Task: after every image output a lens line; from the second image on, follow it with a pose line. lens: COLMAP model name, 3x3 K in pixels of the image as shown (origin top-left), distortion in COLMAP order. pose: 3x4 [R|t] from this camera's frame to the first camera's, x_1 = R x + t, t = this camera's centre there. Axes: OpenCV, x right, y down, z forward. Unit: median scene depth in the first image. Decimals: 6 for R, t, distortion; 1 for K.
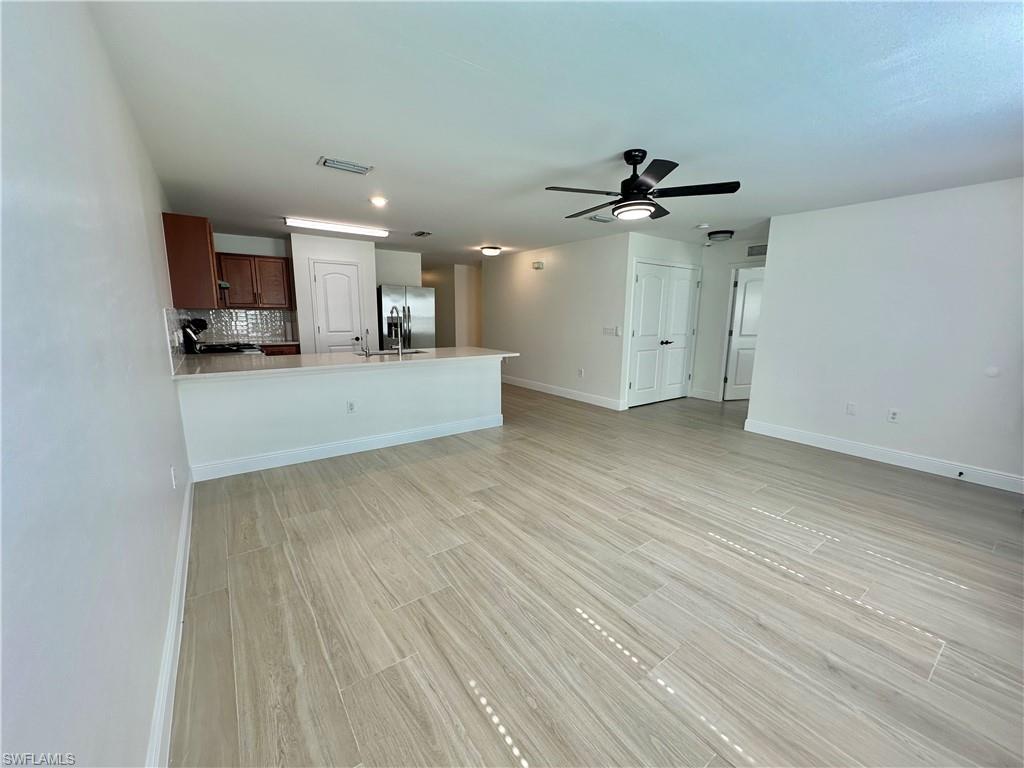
lens RADIAL K [[409.3, 0, 515.3], [0, 409.3, 385.9], [0, 0, 1]] dist [-0.002861, -0.000188]
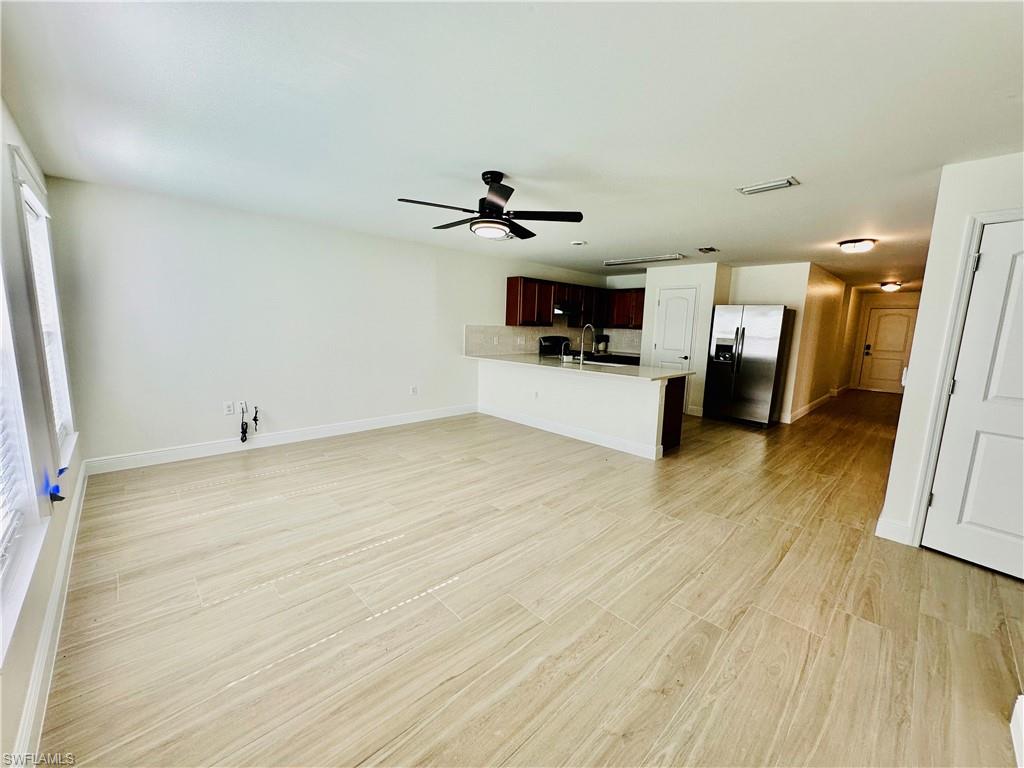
lens RADIAL K [[409.3, 0, 509.7], [0, 409.3, 383.5], [0, 0, 1]] dist [-0.002861, -0.000188]
pose [[0.125240, 0.135208, -0.982870, 1.167408], [-0.200779, 0.973626, 0.108353, -0.144860], [0.971598, 0.183770, 0.149084, 0.822847]]
